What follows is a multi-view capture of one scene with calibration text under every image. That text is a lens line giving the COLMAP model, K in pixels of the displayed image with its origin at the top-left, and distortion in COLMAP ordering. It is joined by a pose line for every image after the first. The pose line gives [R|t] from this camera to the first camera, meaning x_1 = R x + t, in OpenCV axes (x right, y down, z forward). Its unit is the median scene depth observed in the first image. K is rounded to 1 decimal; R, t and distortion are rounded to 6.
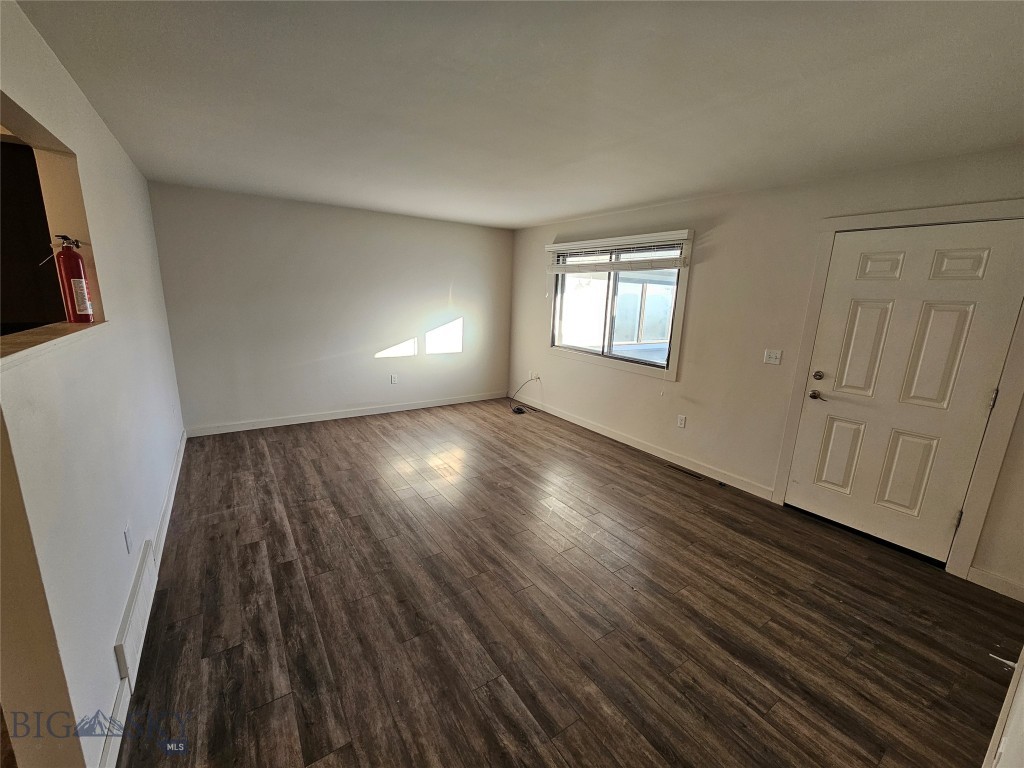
lens RADIAL K [[420.1, 0, 513.9], [0, 420.1, 384.5], [0, 0, 1]] dist [-0.006920, 0.003443]
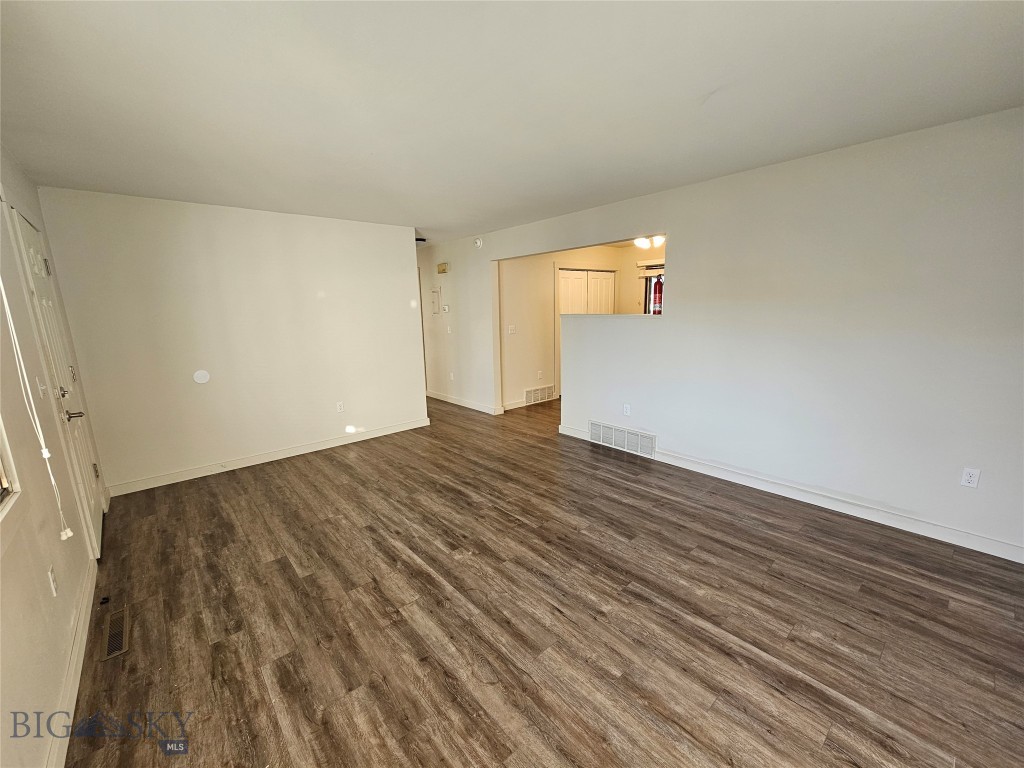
lens RADIAL K [[420.1, 0, 510.1], [0, 420.1, 388.3], [0, 0, 1]] dist [-0.006920, 0.003443]
pose [[-0.993209, 0.010717, -0.115851, -0.024646], [-0.036221, 0.917781, 0.395431, -0.349158], [0.110563, 0.396942, -0.911160, 1.699600]]
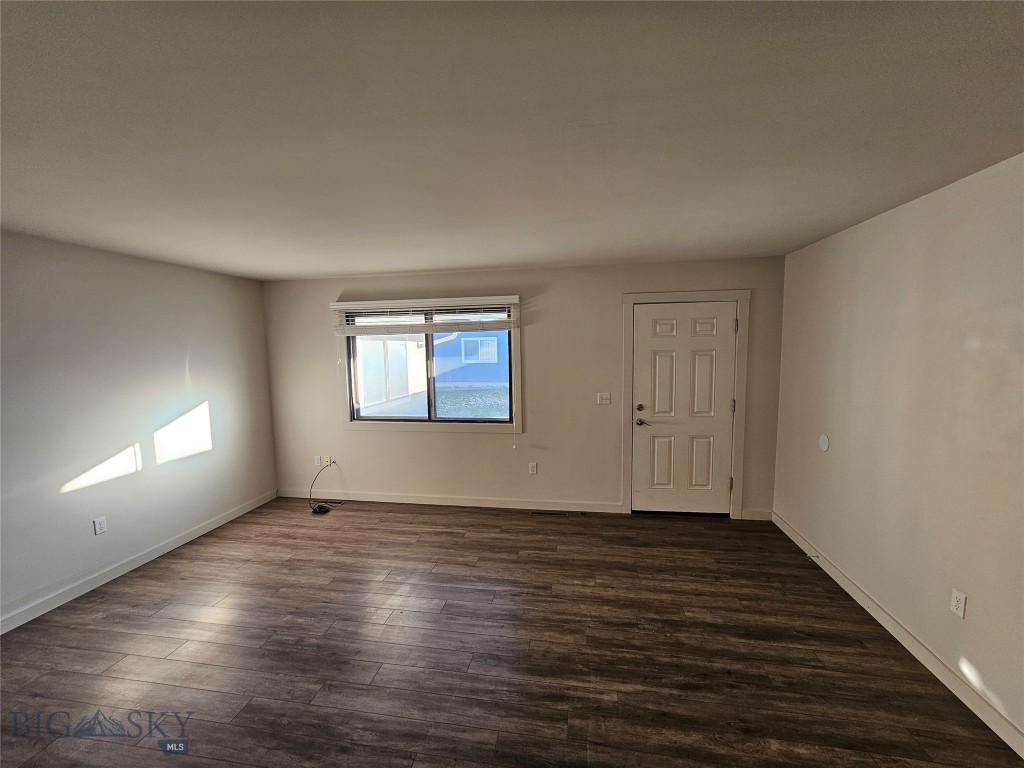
lens RADIAL K [[420.1, 0, 511.2], [0, 420.1, 383.7], [0, 0, 1]] dist [-0.006920, 0.003443]
pose [[0.694699, -0.110903, 0.710700, -0.470548], [0.195799, 0.979889, -0.038481, -0.116836], [-0.692139, 0.165887, 0.702442, 0.309211]]
